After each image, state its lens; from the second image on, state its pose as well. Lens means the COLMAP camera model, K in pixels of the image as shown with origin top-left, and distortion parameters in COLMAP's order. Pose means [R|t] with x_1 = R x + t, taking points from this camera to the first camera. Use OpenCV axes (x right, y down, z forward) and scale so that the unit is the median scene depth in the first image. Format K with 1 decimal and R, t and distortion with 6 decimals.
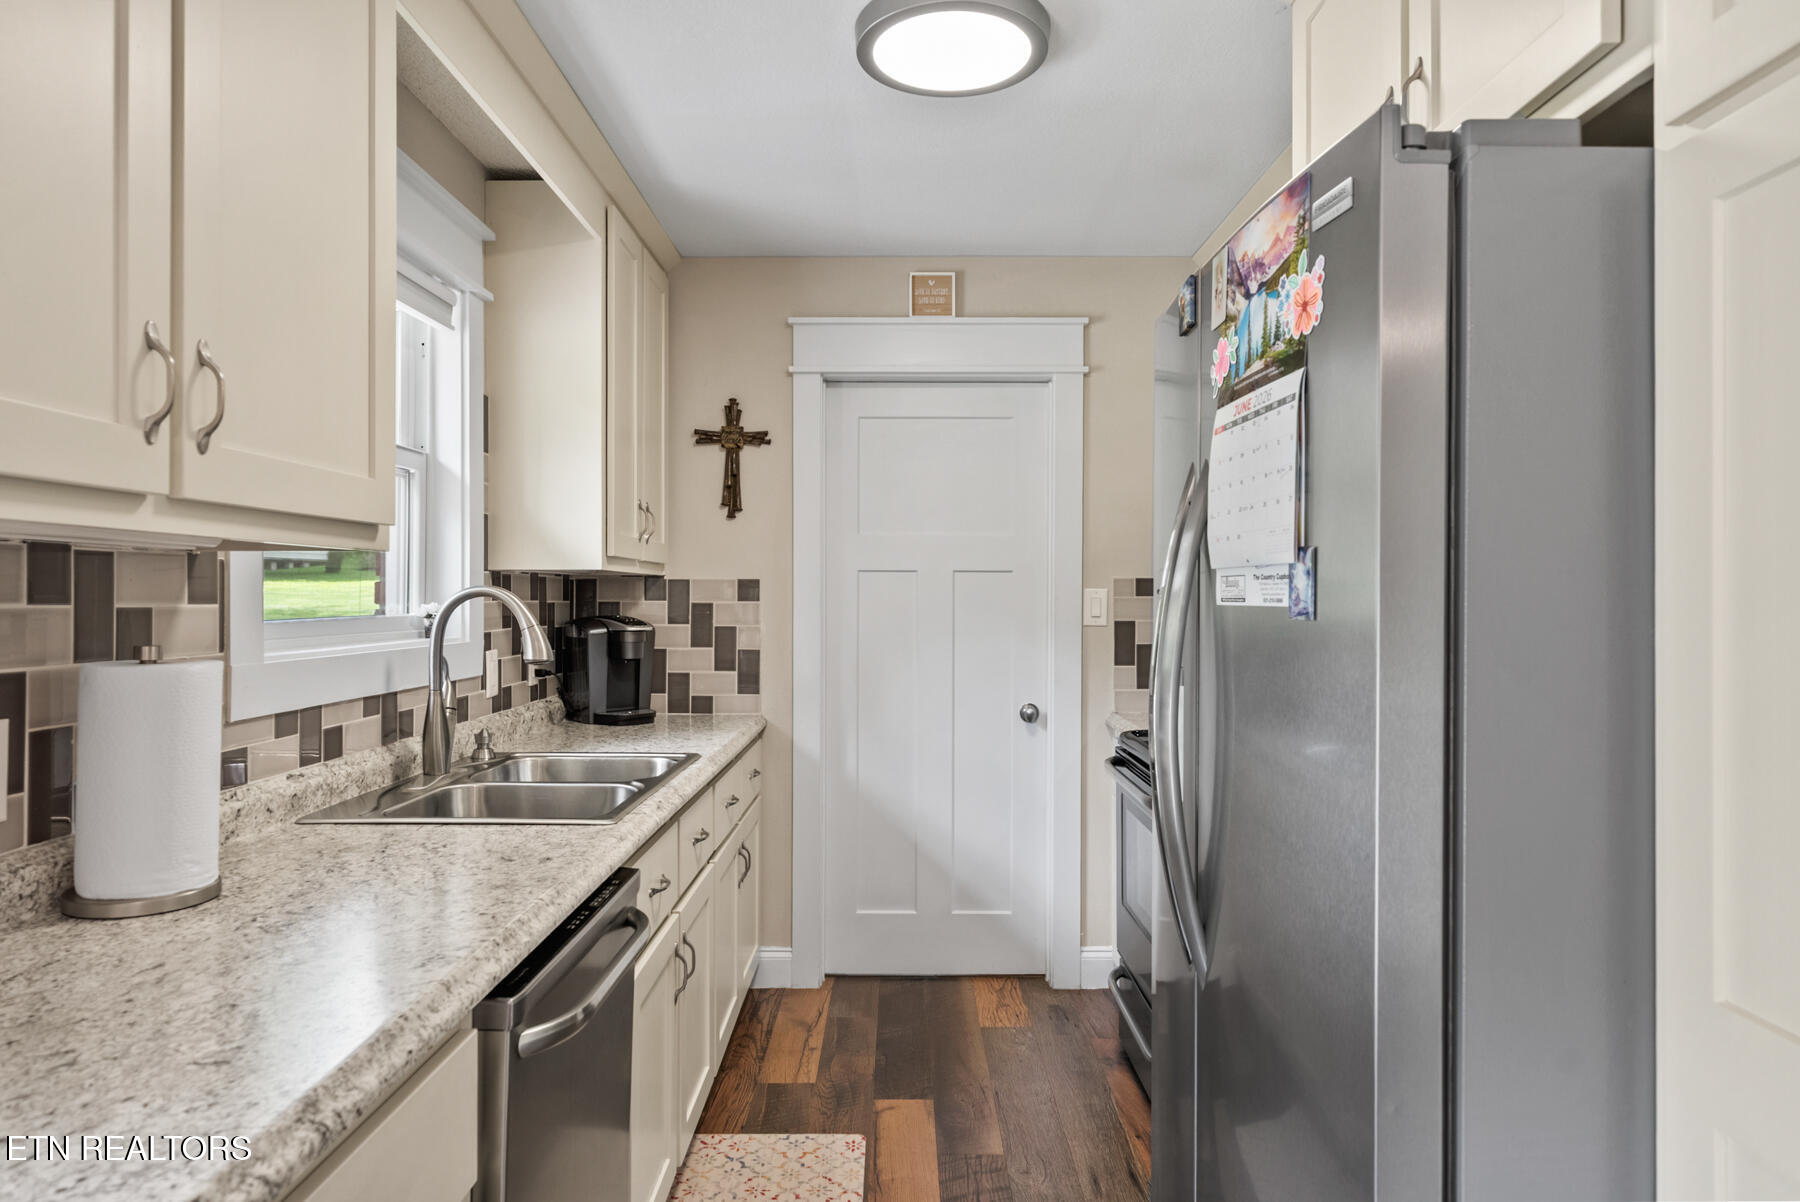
lens RADIAL K [[1088.6, 0, 899.7], [0, 1088.6, 597.3], [0, 0, 1]] dist [-0.004498, -0.001303]
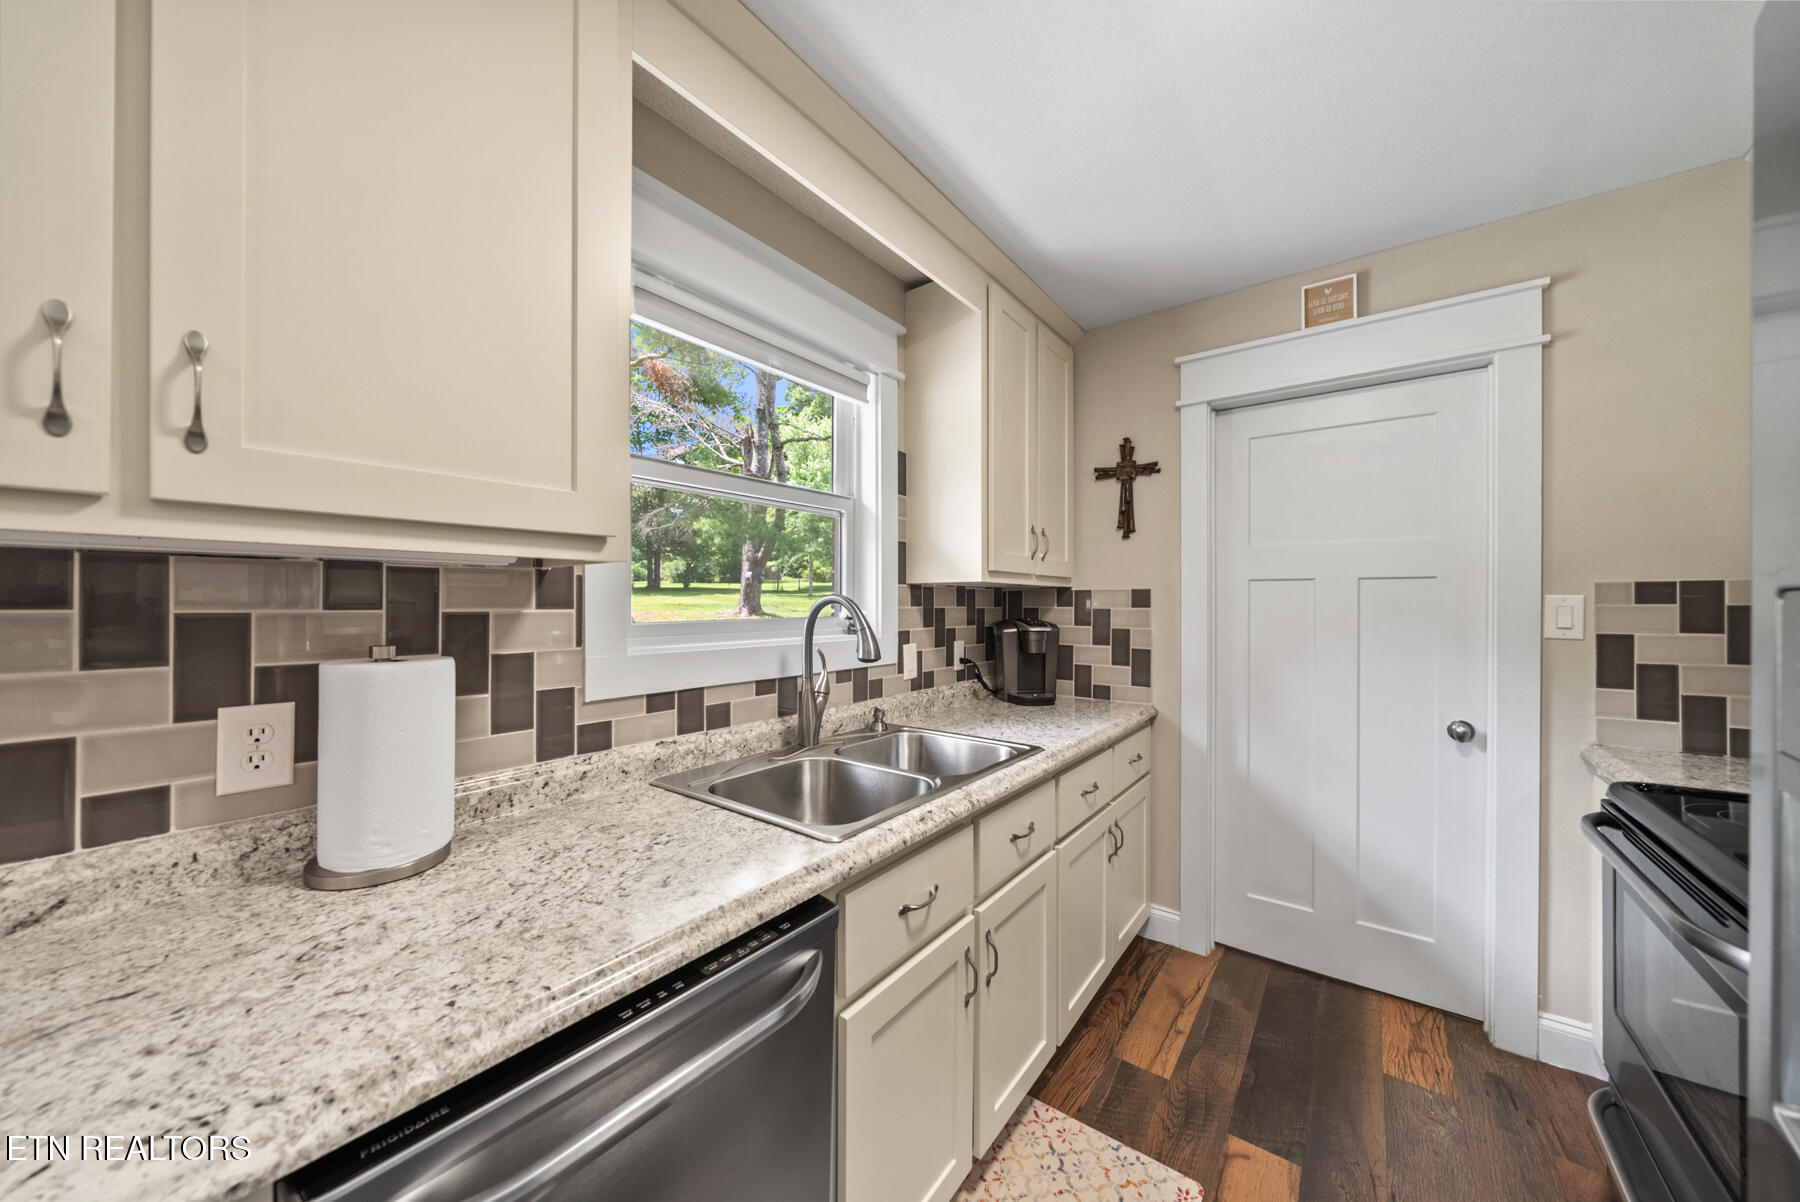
lens RADIAL K [[616.7, 0, 899.9], [0, 616.7, 601.7], [0, 0, 1]] dist [-0.004784, -0.000308]
pose [[0.798407, -0.000581, -0.602118, 0.061894], [-0.001519, 0.999994, -0.002980, -0.000645], [0.602116, 0.003294, 0.798402, 0.348820]]
